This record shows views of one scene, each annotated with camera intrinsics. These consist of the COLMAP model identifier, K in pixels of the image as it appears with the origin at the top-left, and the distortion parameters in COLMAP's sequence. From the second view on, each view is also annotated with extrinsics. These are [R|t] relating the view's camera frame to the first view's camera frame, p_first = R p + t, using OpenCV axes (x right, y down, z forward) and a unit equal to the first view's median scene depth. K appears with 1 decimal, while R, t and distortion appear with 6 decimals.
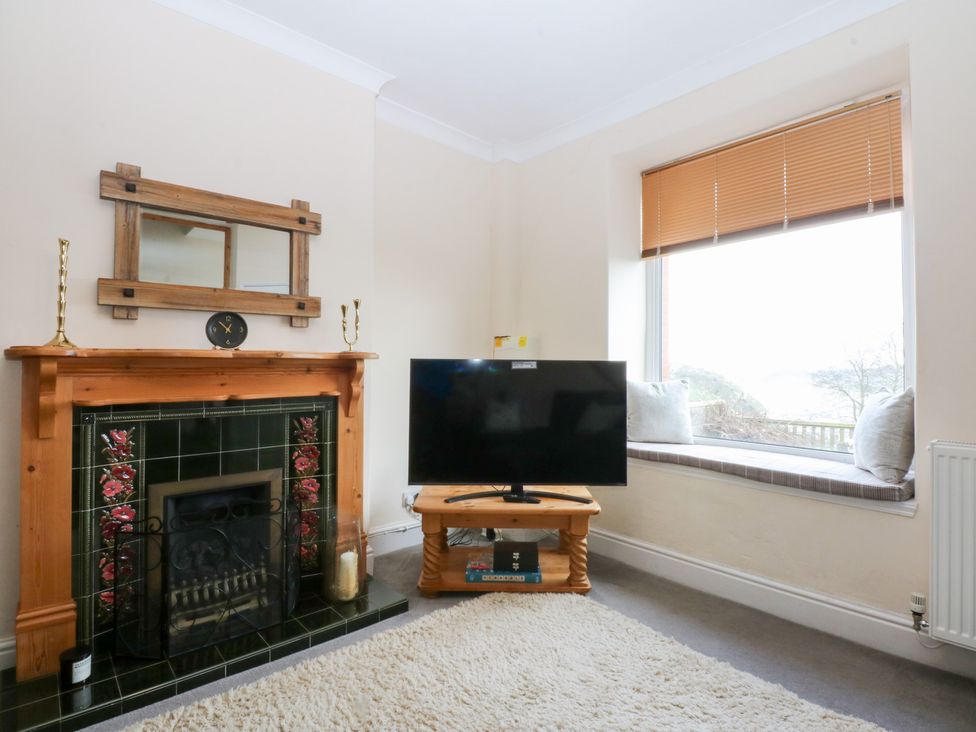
lens RADIAL K [[507.4, 0, 494.9], [0, 507.4, 354.3], [0, 0, 1]] dist [-0.000954, -0.013591]
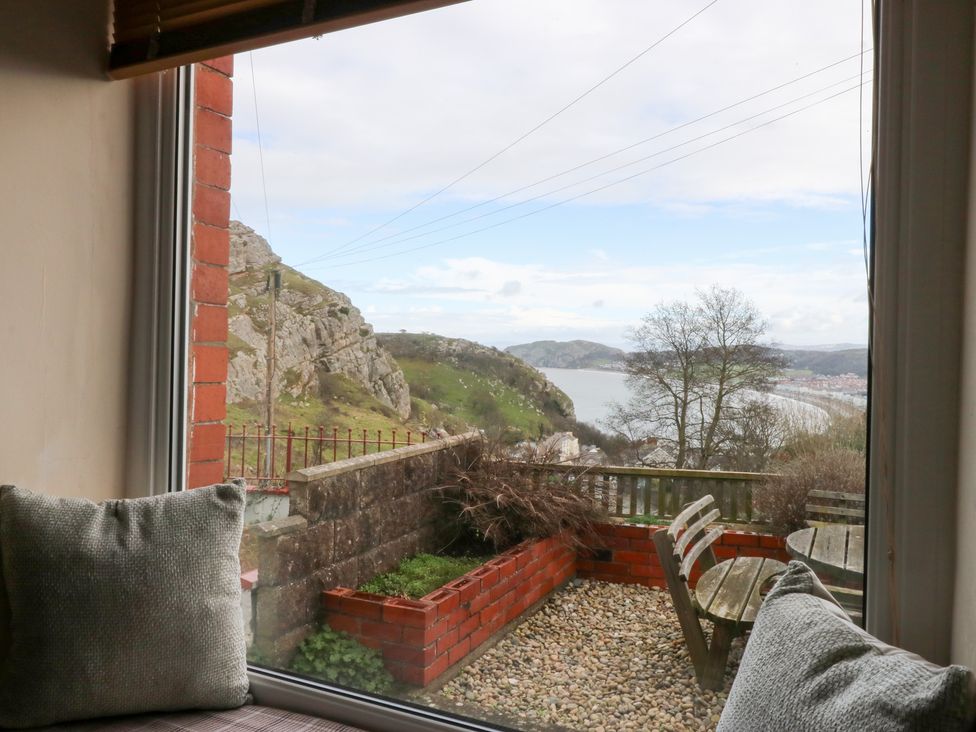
lens RADIAL K [[779.1, 0, 488.0], [0, 779.1, 366.0], [0, 0, 1]] dist [-0.009092, -0.002785]
pose [[0.928539, -0.000555, 0.371235, 0.336670], [-0.018504, 0.998687, 0.047774, -0.043206], [-0.370774, -0.051230, 0.927309, 0.509466]]
